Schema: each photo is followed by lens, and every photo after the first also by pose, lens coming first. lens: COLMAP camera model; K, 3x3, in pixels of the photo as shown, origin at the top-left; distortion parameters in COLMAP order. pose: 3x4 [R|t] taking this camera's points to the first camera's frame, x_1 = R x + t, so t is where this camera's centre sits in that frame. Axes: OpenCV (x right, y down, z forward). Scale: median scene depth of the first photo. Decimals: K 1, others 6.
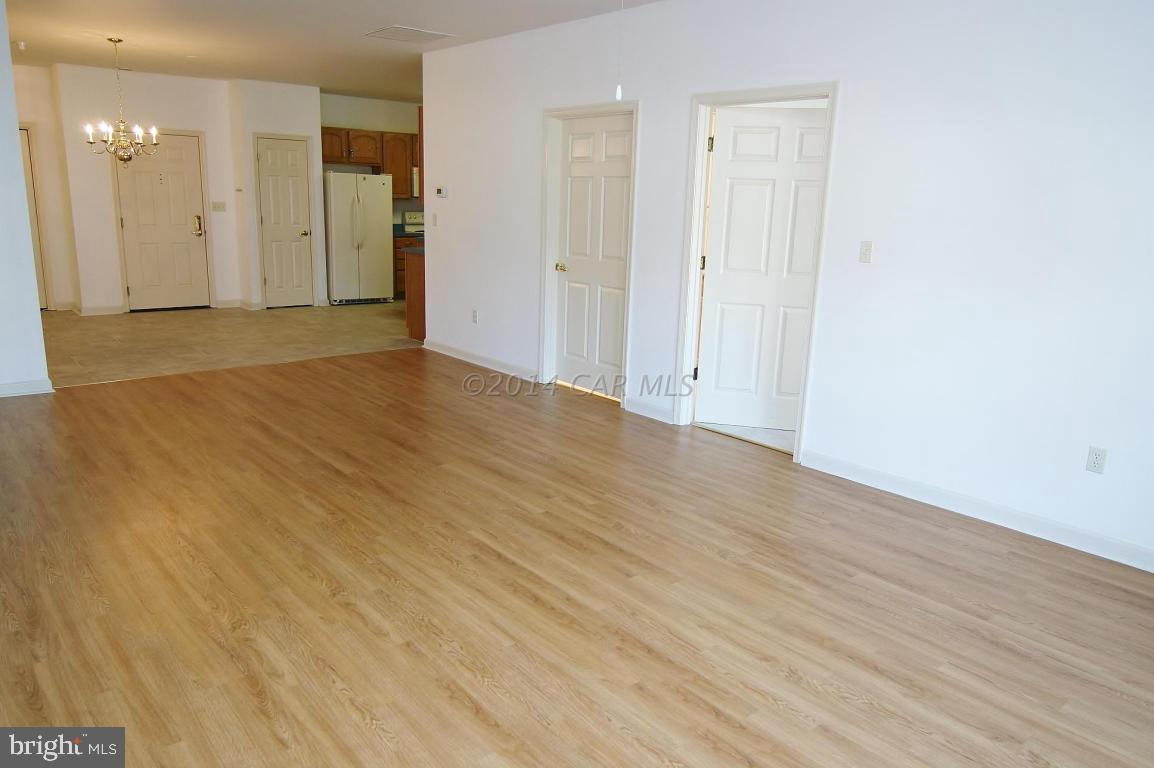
lens RADIAL K [[823.0, 0, 583.2], [0, 823.0, 388.2], [0, 0, 1]] dist [0.002422, -0.017302]
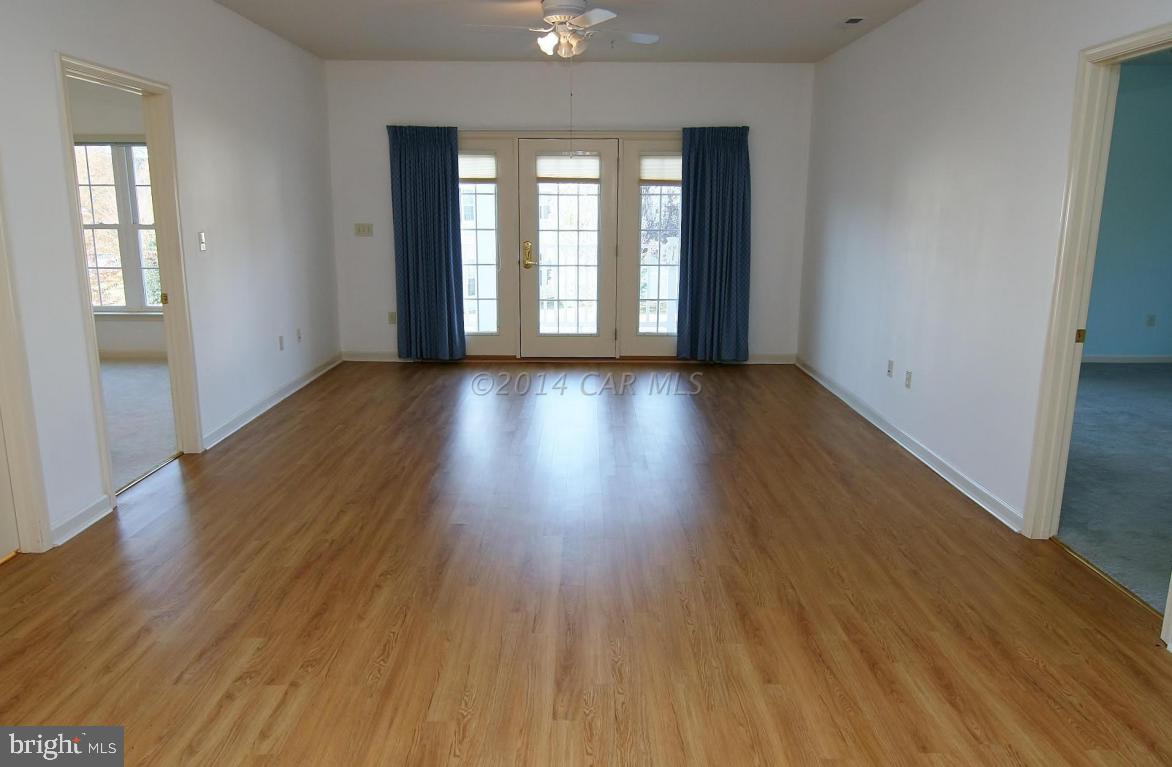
lens RADIAL K [[837.2, 0, 586.7], [0, 837.2, 389.5], [0, 0, 1]] dist [-0.007190, 0.003018]
pose [[-0.764090, -0.171469, 0.621904, -0.816808], [0.117414, 0.910963, 0.395425, -0.370210], [-0.634335, 0.375160, -0.675925, 1.511123]]
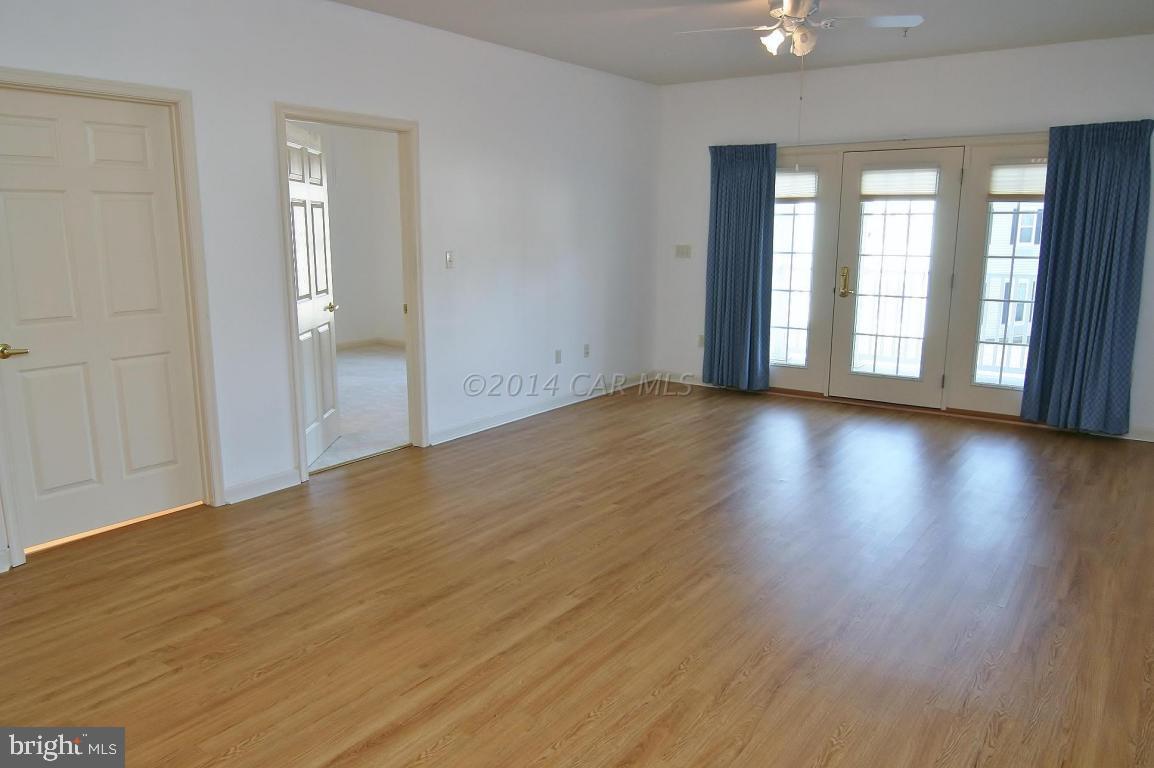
lens RADIAL K [[823.0, 0, 584.6], [0, 823.0, 386.4], [0, 0, 1]] dist [0.002422, -0.017302]
pose [[-0.253777, -0.215510, 0.942949, -0.948689], [0.208105, 0.939868, 0.270814, -0.279026], [-0.944611, 0.264959, -0.193669, 1.093543]]
